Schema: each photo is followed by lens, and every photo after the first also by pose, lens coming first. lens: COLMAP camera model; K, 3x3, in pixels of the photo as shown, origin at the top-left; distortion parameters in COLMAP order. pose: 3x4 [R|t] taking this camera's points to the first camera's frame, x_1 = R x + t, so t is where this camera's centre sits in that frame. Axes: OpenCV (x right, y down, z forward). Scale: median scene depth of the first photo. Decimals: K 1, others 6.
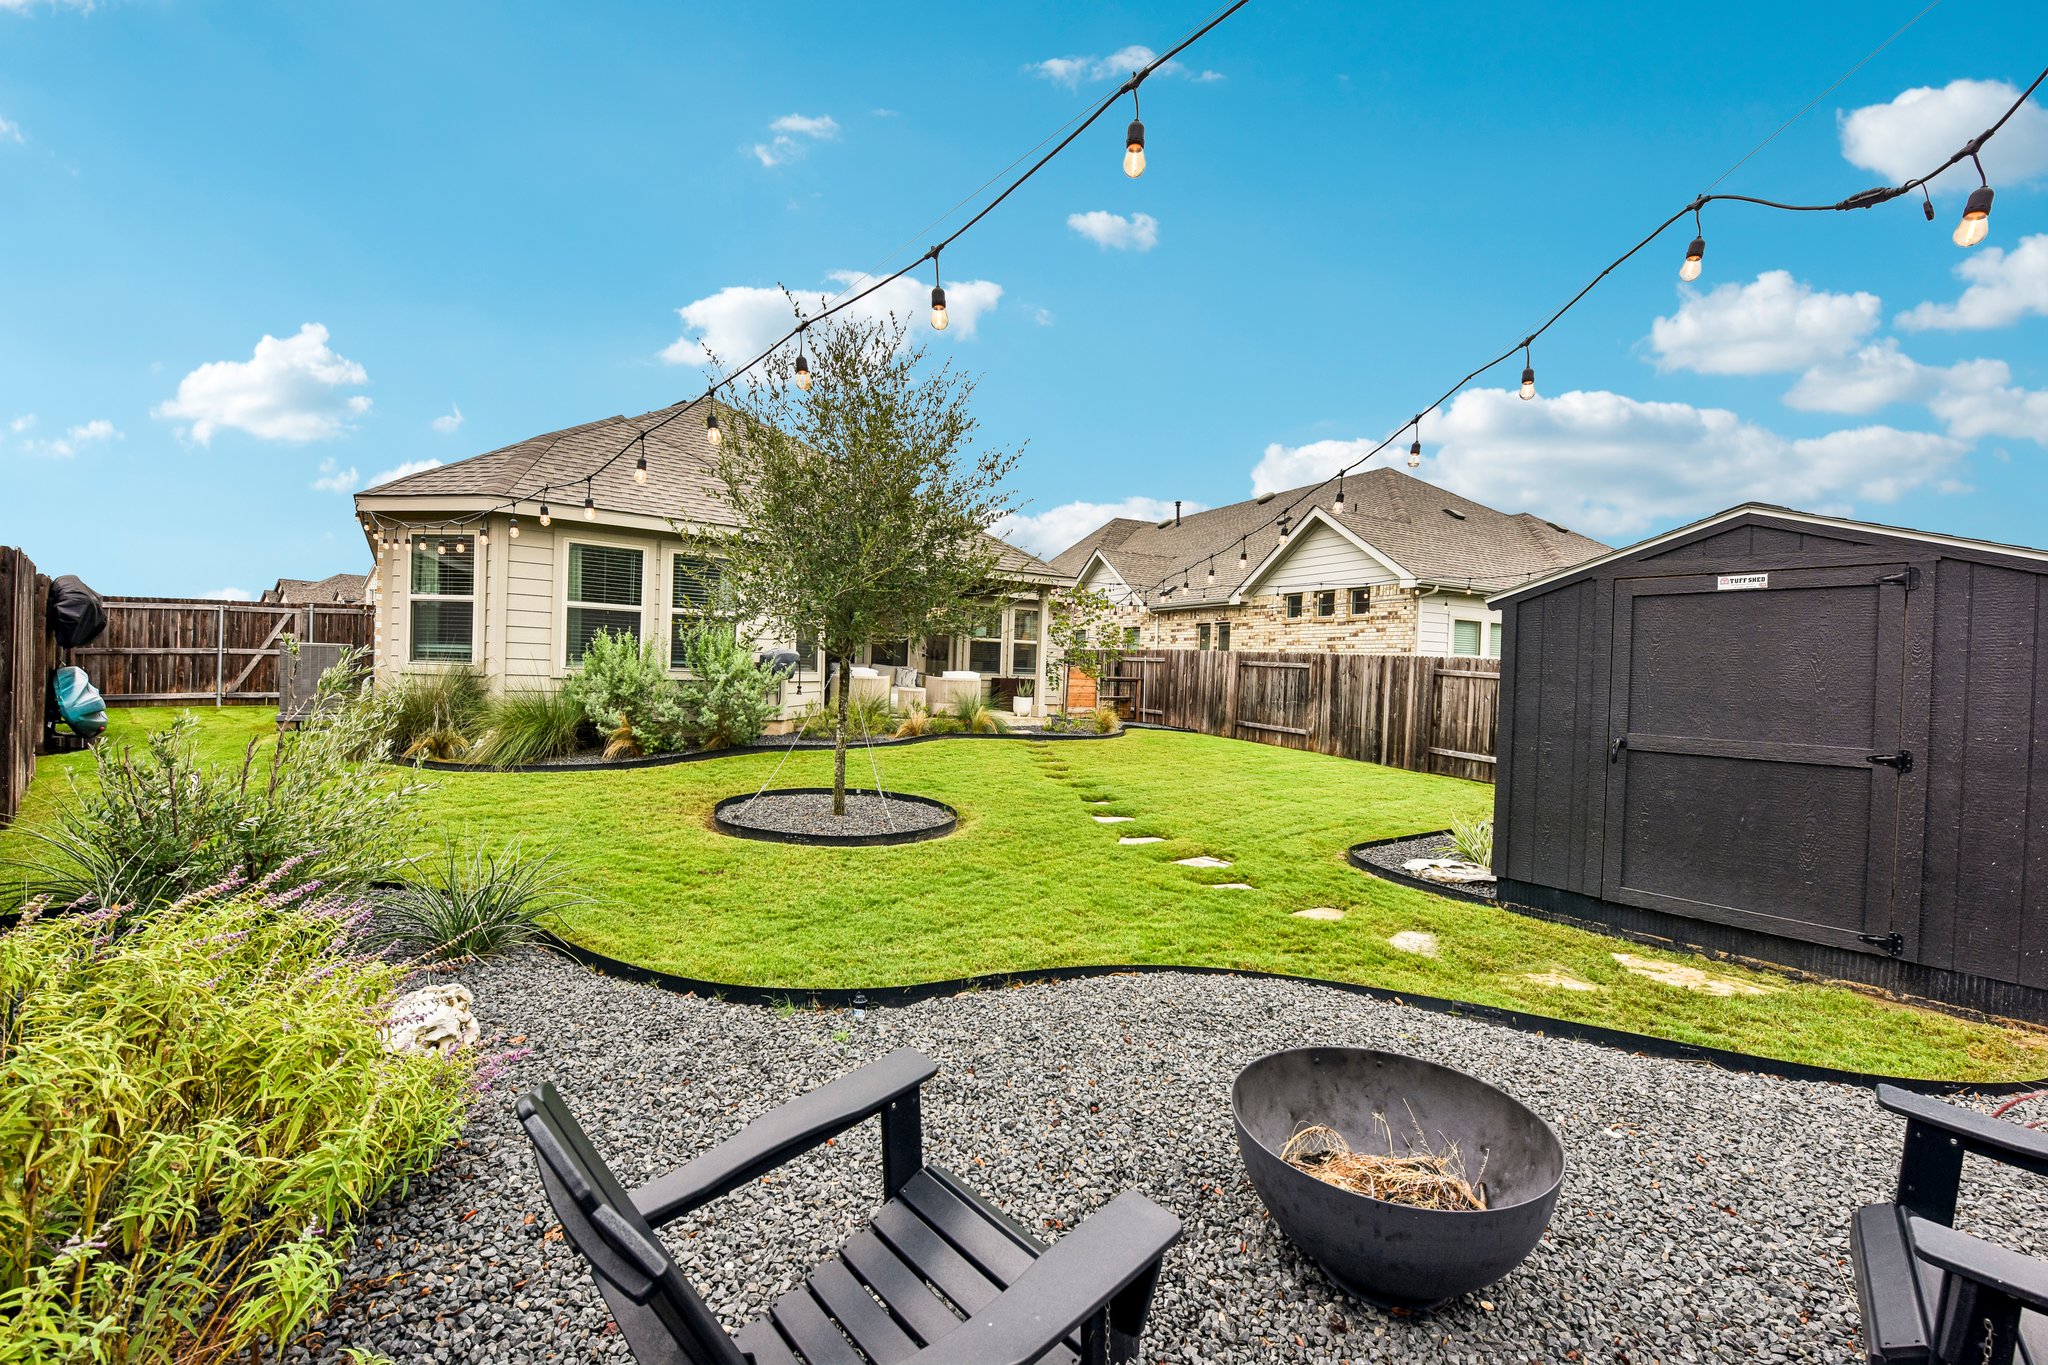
lens RADIAL K [[813.3, 0, 1035.8], [0, 813.3, 683.7], [0, 0, 1]] dist [-0.018935, -0.002627]
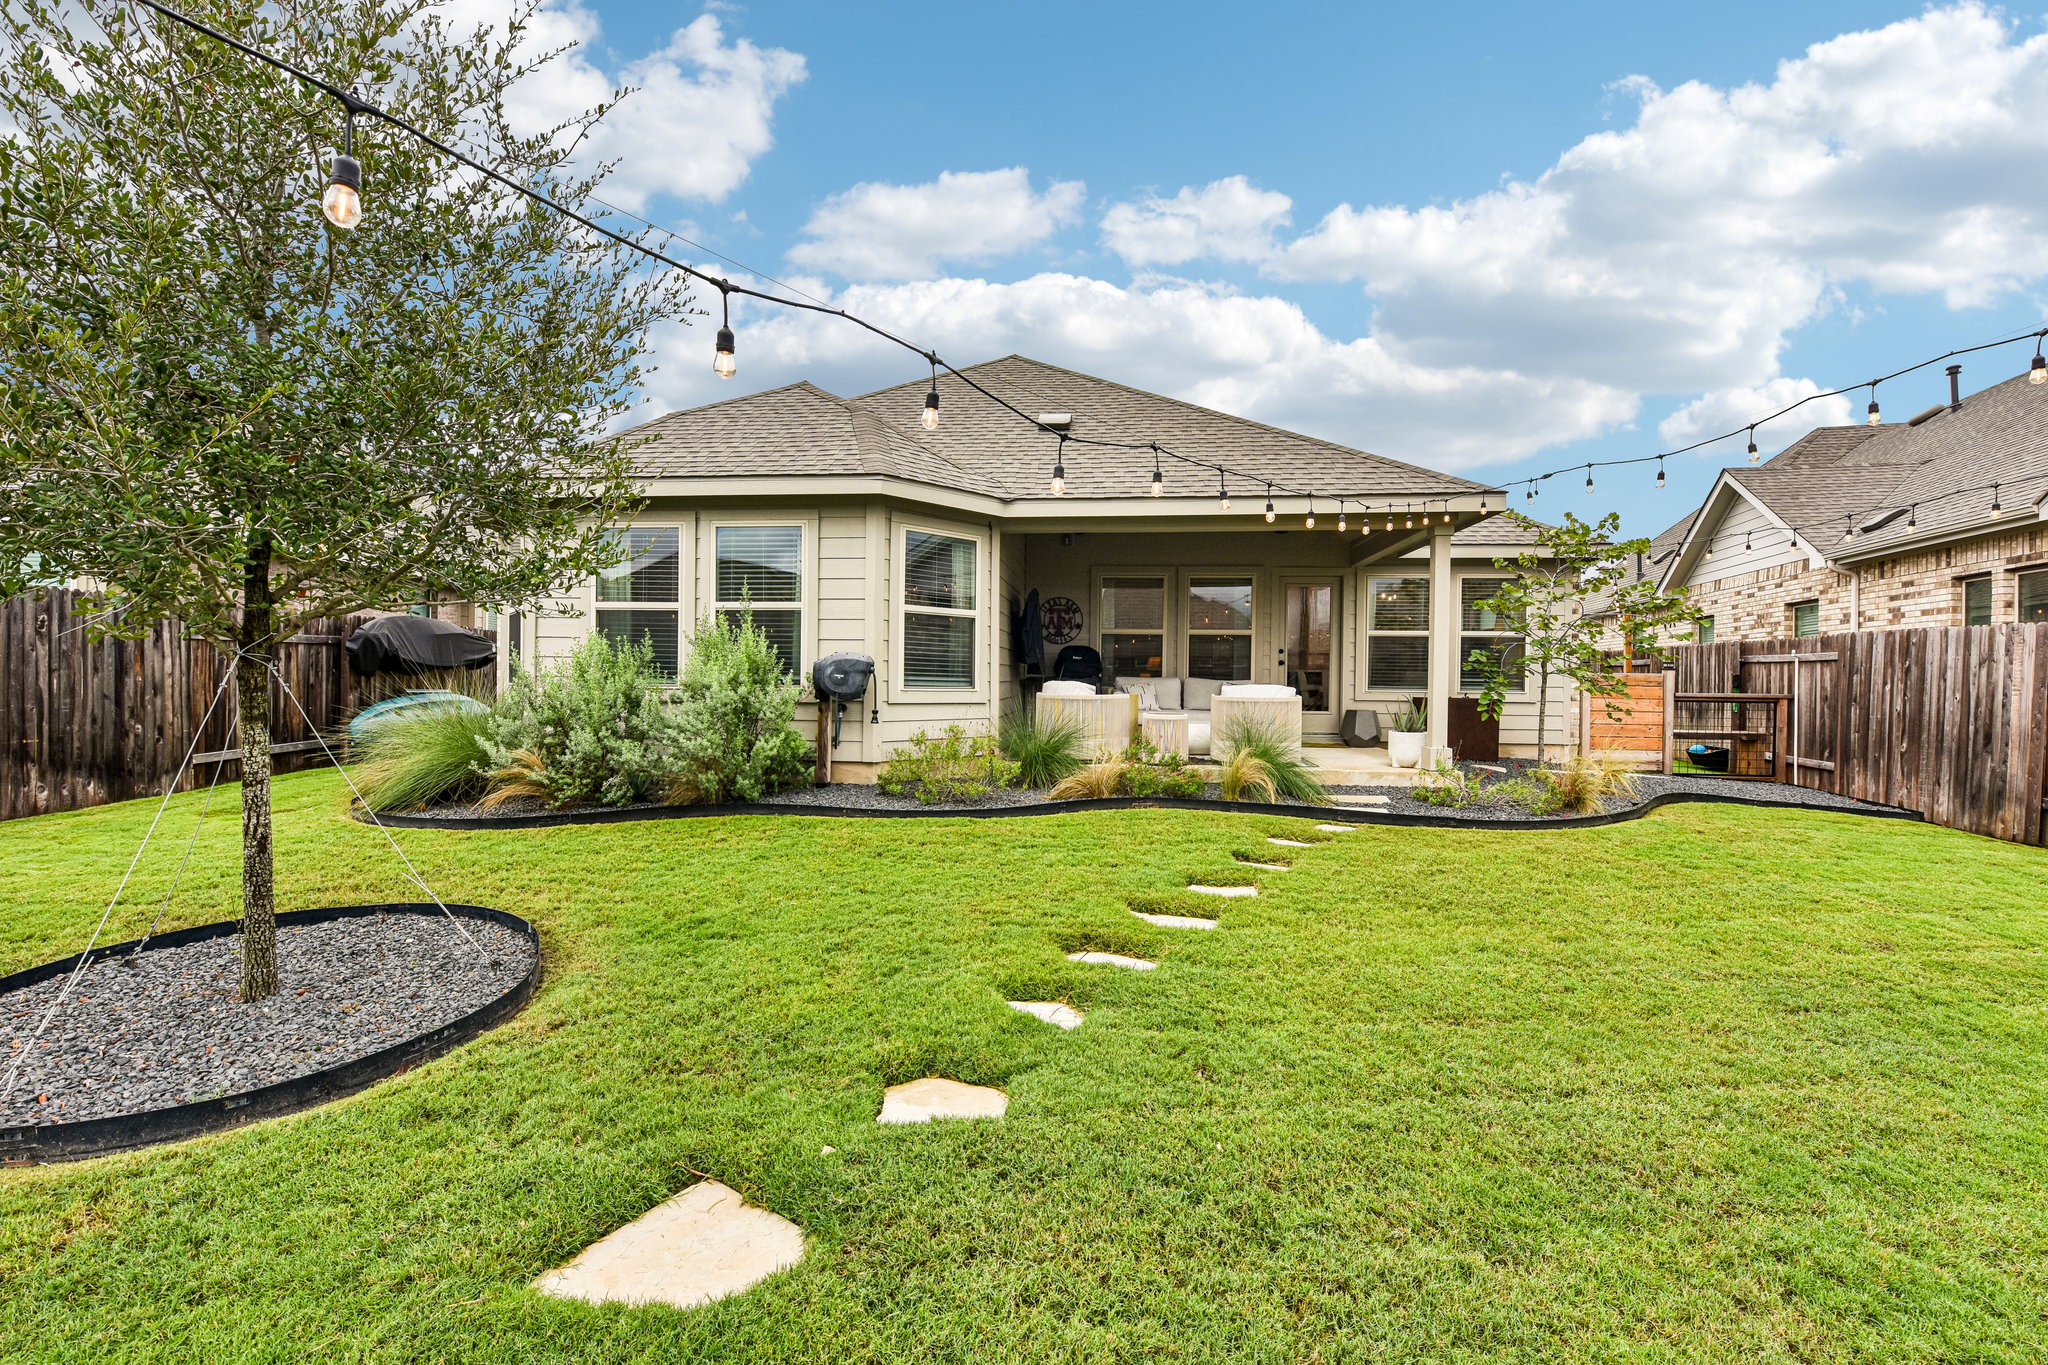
lens RADIAL K [[813.3, 0, 1035.8], [0, 813.3, 683.7], [0, 0, 1]] dist [-0.018935, -0.002627]
pose [[0.732624, -0.019738, -0.680347, 0.140189], [0.000230, 0.999587, -0.028751, 0.000509], [0.680633, 0.020907, 0.732326, 0.368284]]
